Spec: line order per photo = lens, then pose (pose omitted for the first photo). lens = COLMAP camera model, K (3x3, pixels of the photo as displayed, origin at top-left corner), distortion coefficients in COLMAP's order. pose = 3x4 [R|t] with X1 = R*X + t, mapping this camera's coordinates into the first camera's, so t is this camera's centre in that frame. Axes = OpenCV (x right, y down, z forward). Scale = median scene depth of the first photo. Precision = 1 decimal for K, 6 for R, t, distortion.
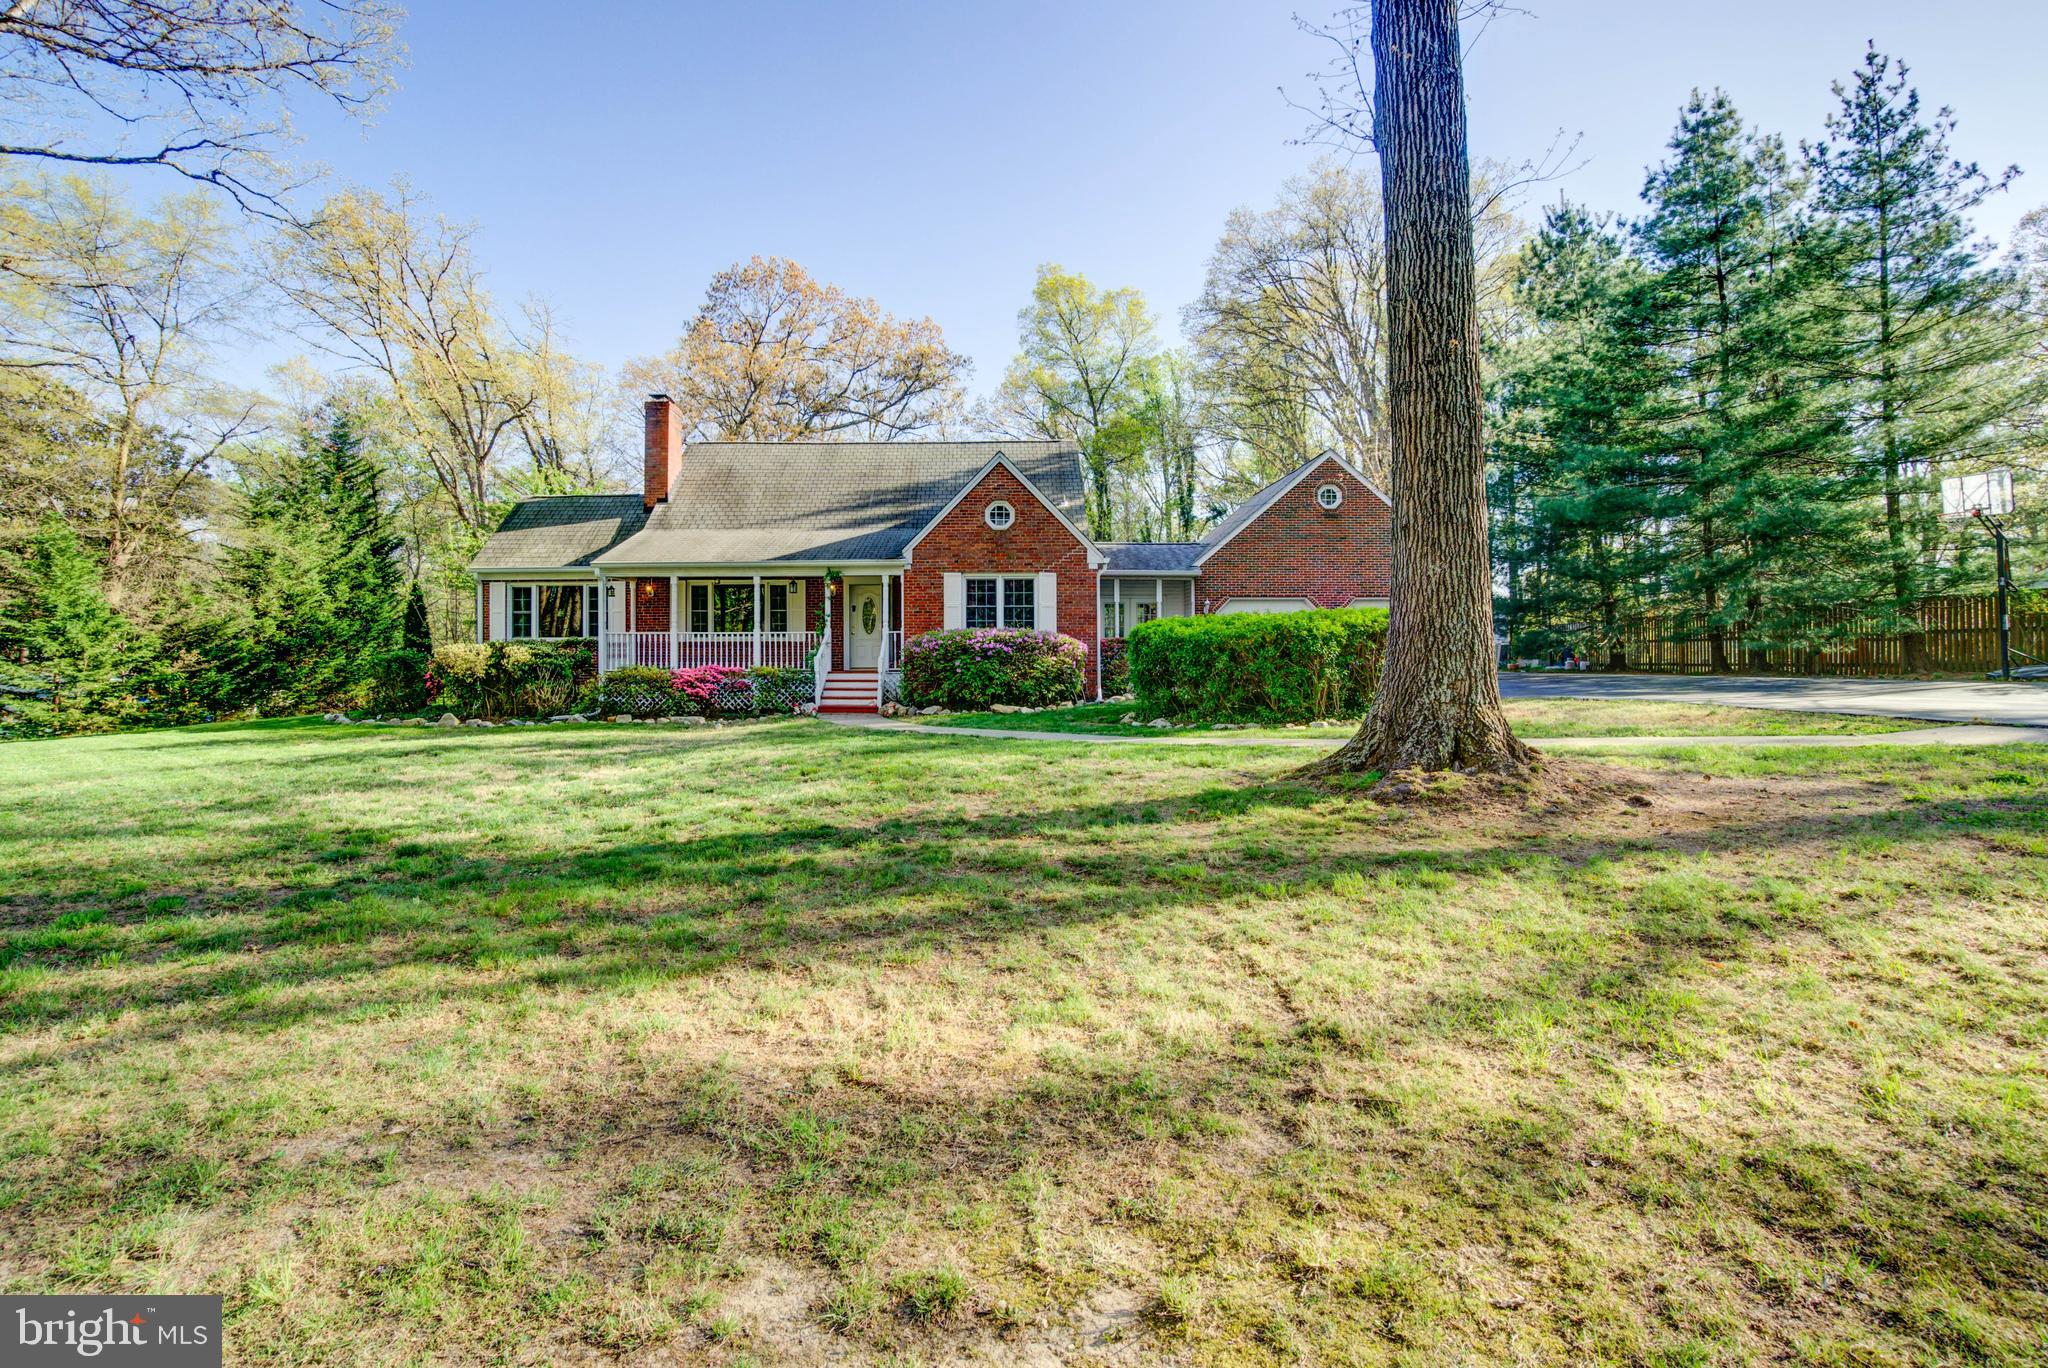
lens RADIAL K [[946.7, 0, 1009.9], [0, 946.7, 636.2], [0, 0, 1]] dist [-0.067844, 0.029634]
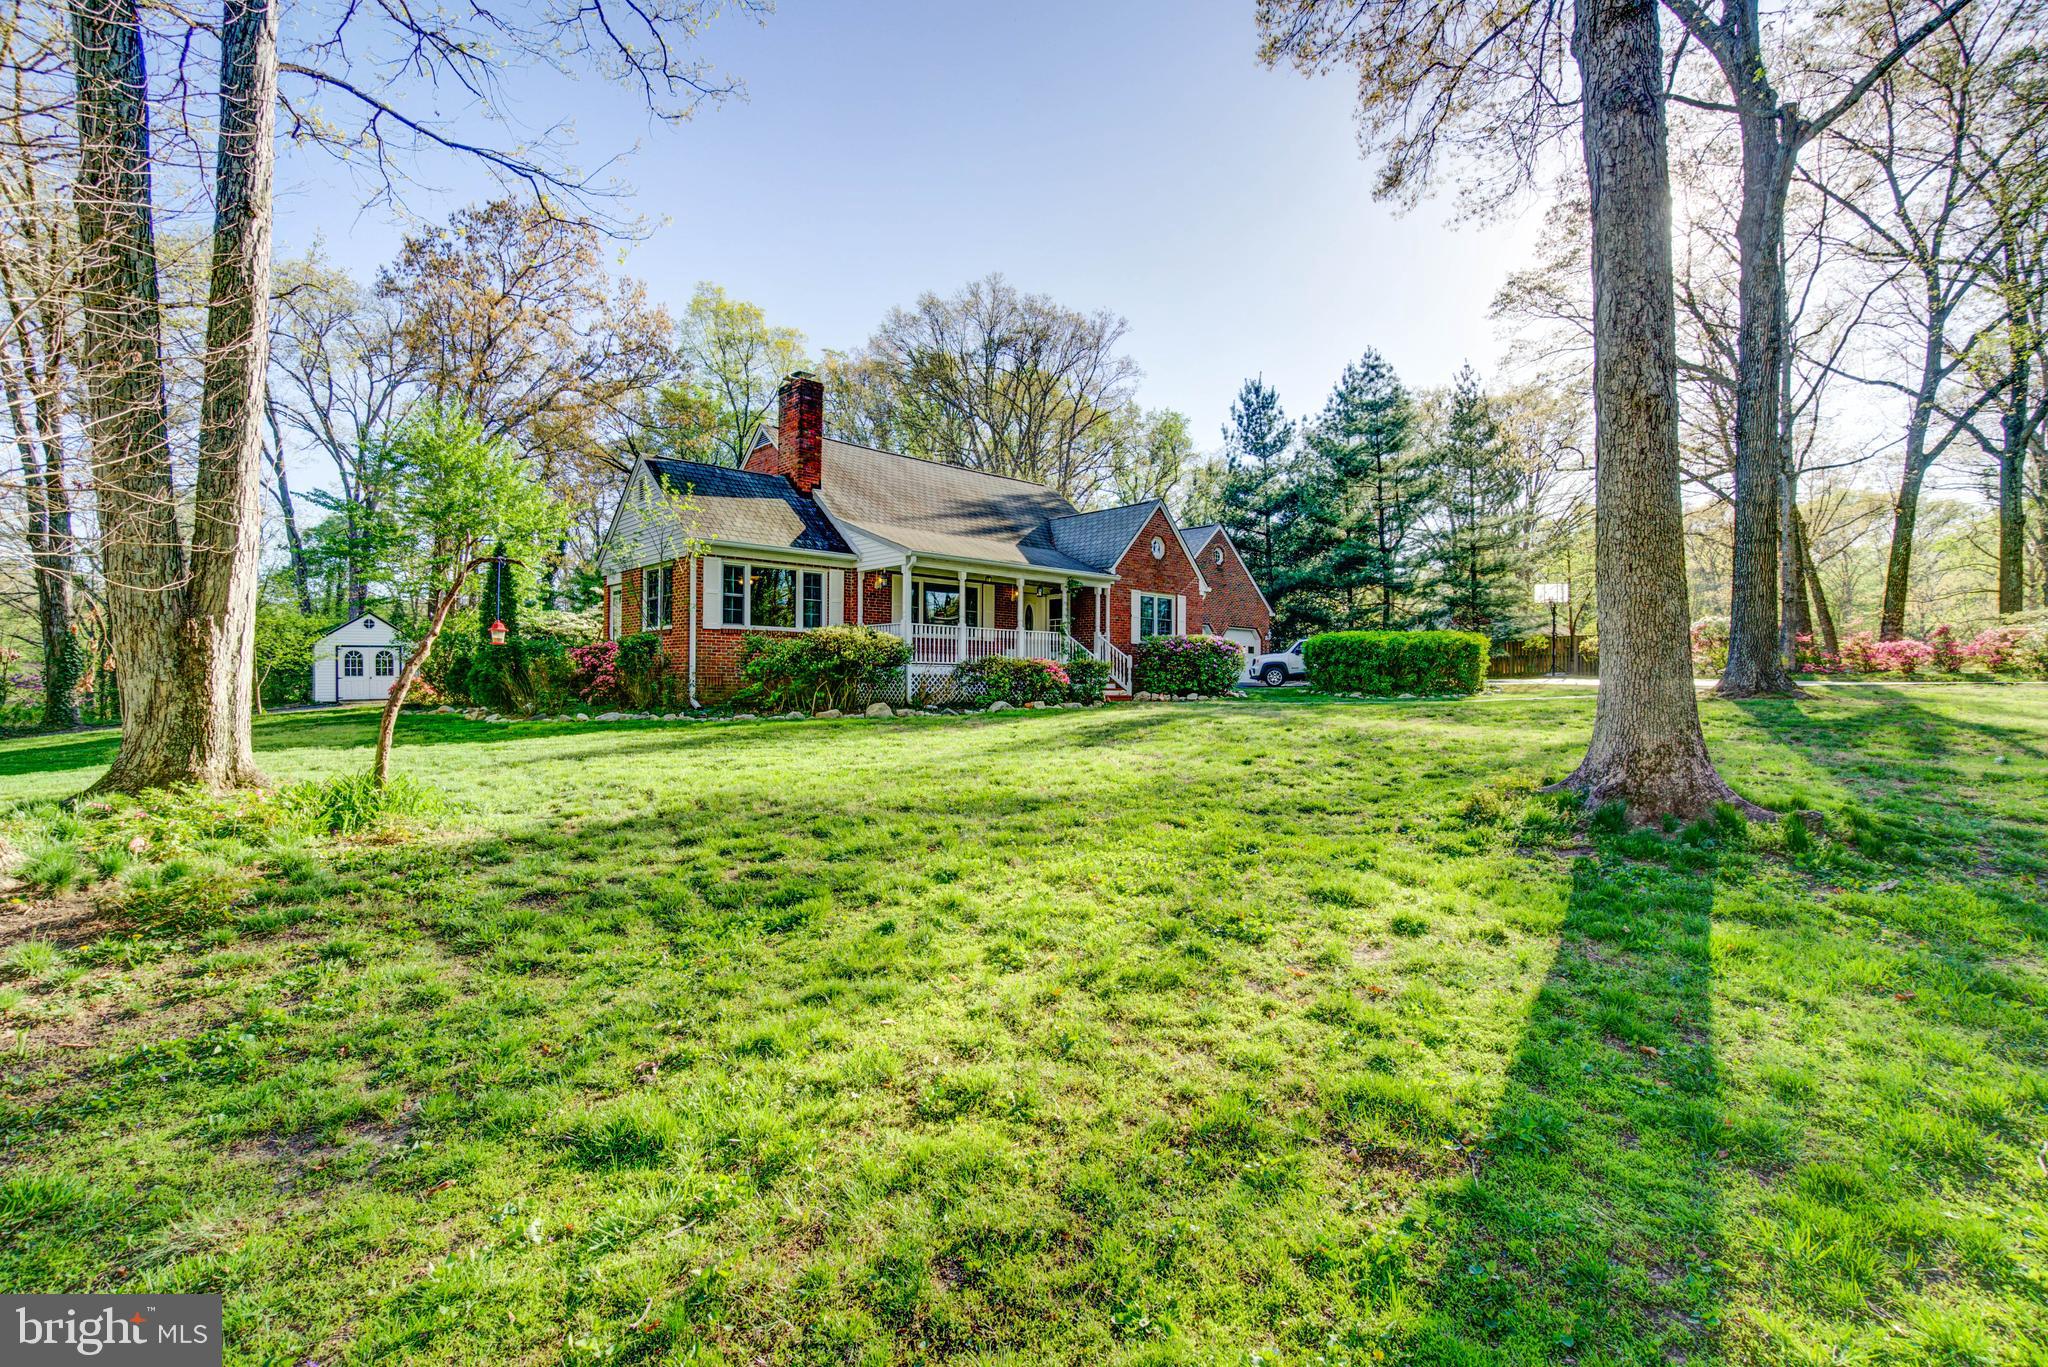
lens RADIAL K [[877.2, 0, 1024.0], [0, 877.2, 683.5], [0, 0, 1]] dist [-0.060159, 0.021697]
pose [[0.725160, 0.003507, 0.688571, -0.888175], [-0.021856, 0.999600, 0.017926, 0.036400], [-0.688233, -0.028049, 0.724947, 0.233720]]
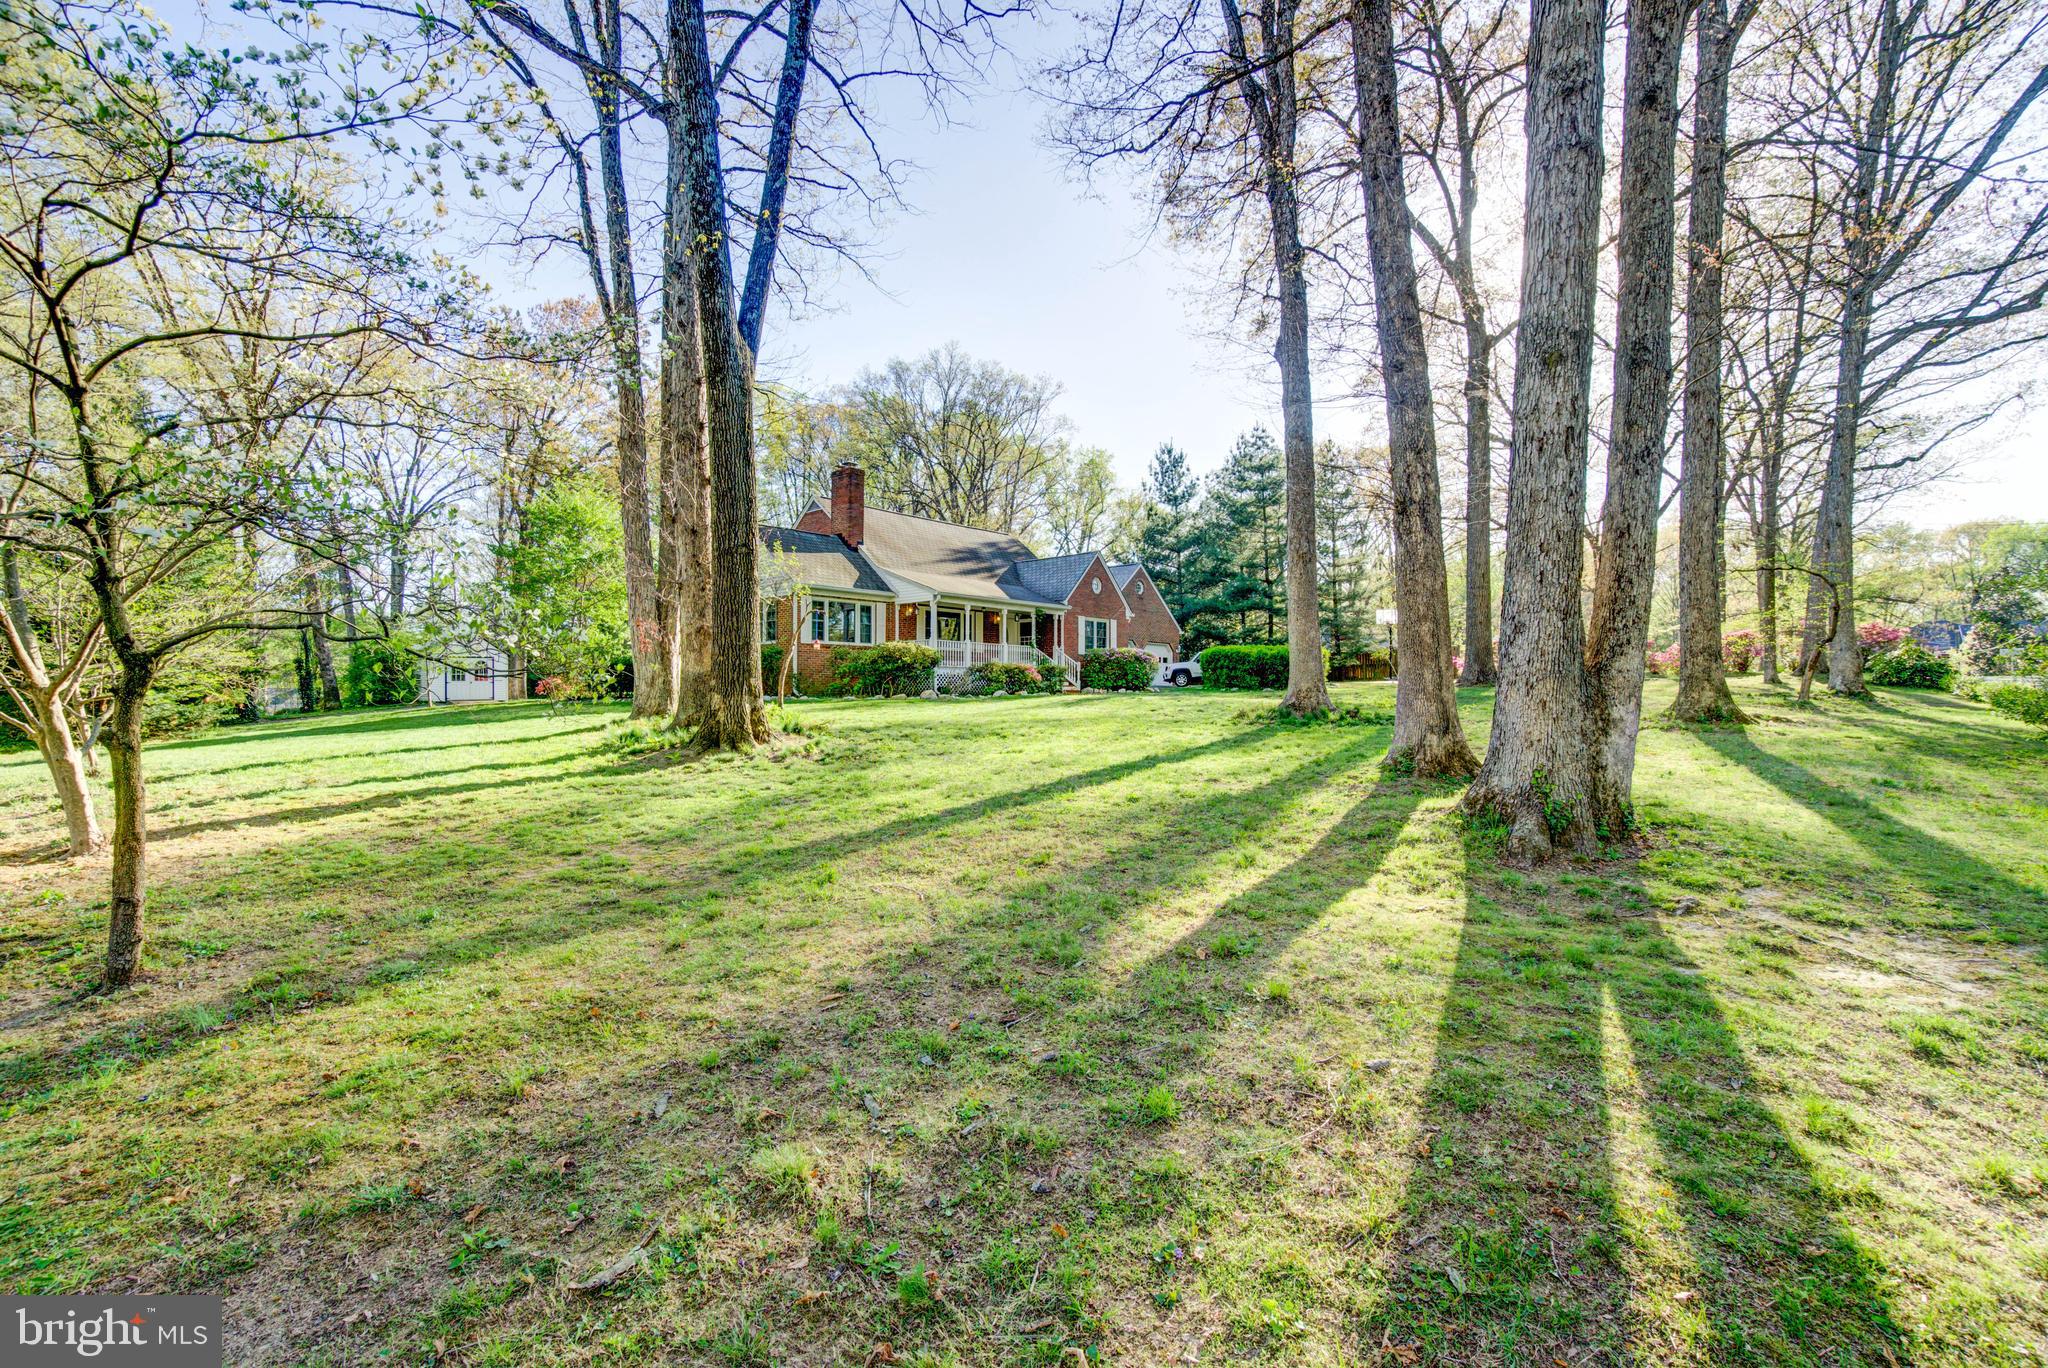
lens RADIAL K [[869.9, 0, 1013.0], [0, 869.9, 702.3], [0, 0, 1]] dist [-0.058636, 0.016875]
pose [[0.672548, -0.002472, 0.740049, -1.232711], [-0.018692, 0.999619, 0.020326, 0.058262], [-0.739817, -0.027504, 0.672246, 0.000995]]
